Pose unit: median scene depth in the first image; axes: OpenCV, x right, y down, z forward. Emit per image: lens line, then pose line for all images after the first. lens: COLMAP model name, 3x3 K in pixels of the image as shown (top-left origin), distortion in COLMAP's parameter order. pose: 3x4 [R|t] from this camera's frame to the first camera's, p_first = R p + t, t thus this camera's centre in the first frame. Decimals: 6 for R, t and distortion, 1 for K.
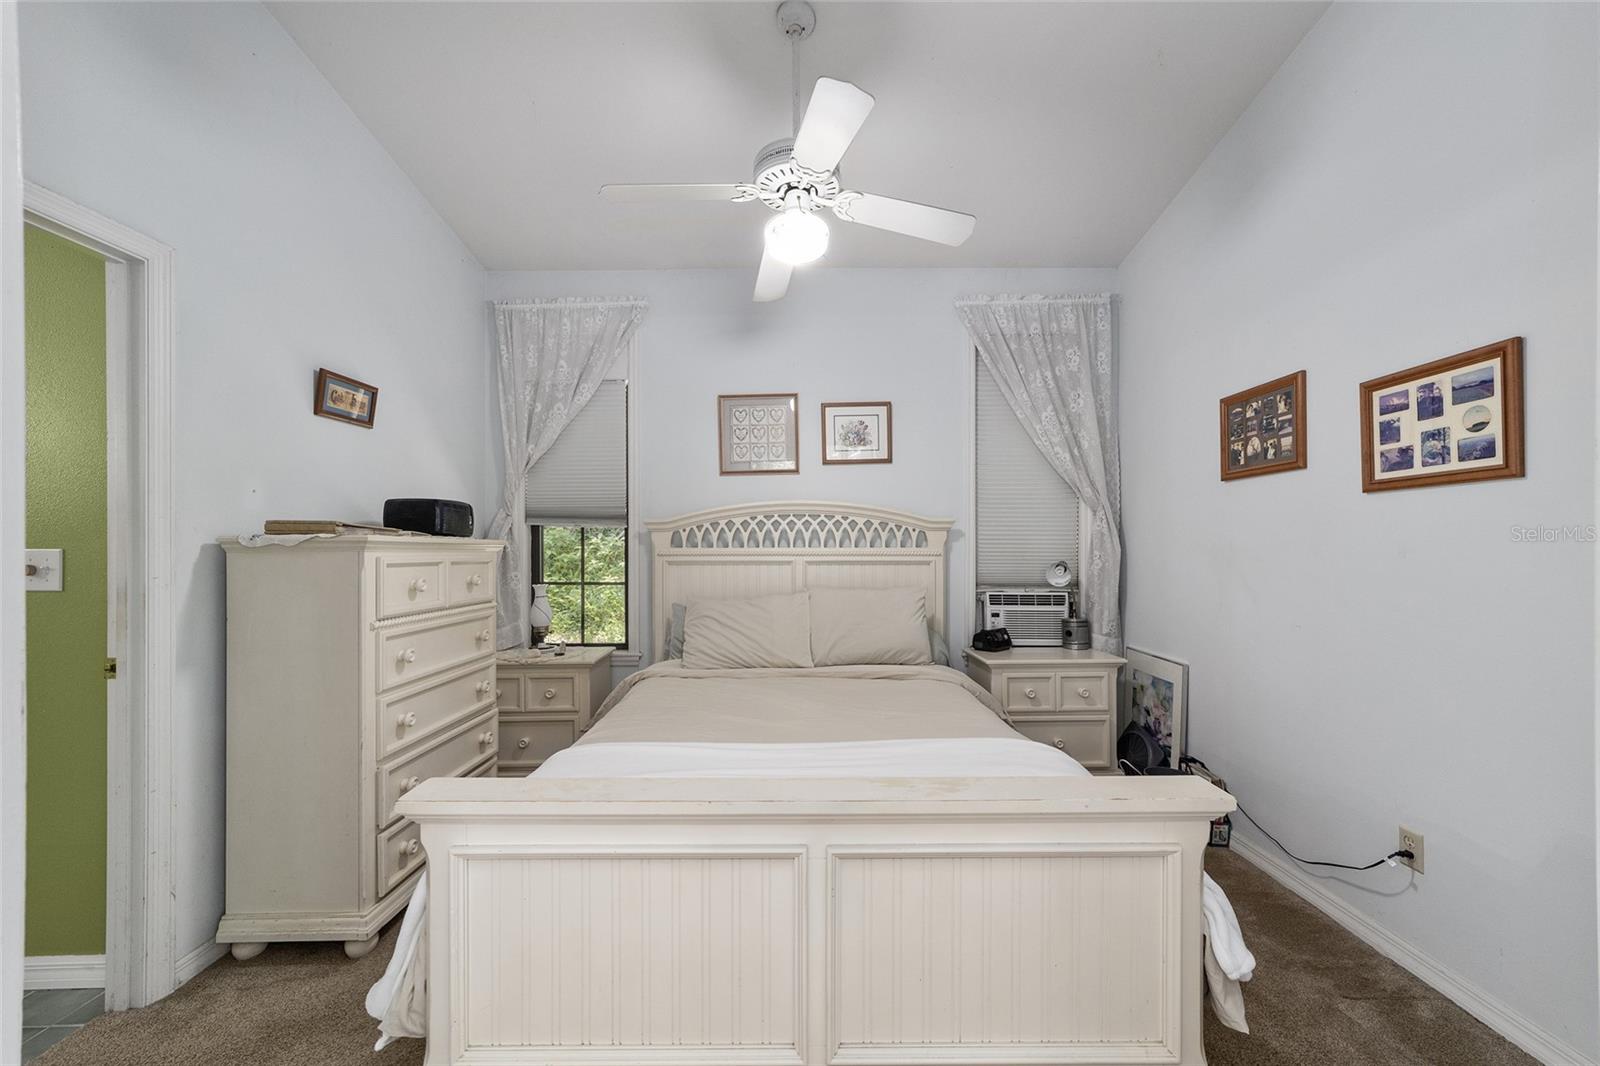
lens RADIAL K [[619.2, 0, 814.2], [0, 619.2, 534.7], [0, 0, 1]] dist [-0.005684, 0.003636]
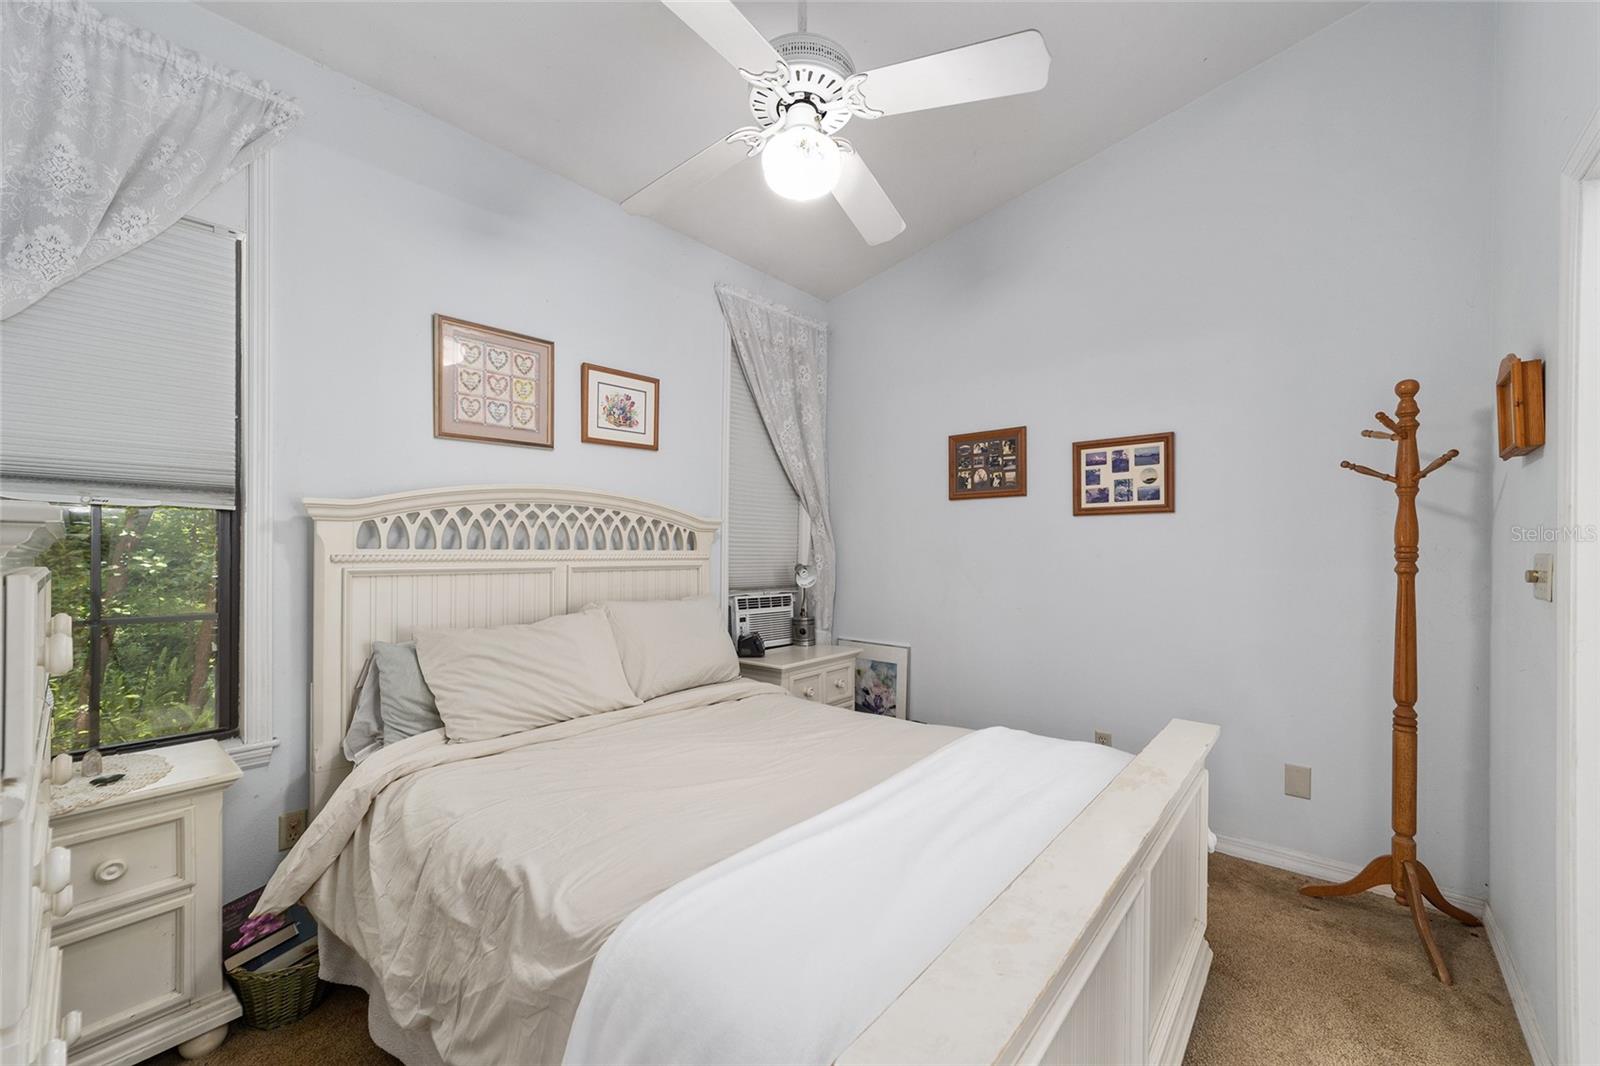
lens RADIAL K [[619.2, 0, 811.3], [0, 619.2, 540.2], [0, 0, 1]] dist [-0.005684, 0.003636]
pose [[0.660268, 0.017199, 0.750833, -0.386863], [-0.020880, 0.999772, -0.004540, 0.006430], [-0.750740, -0.012679, 0.660476, 0.286157]]
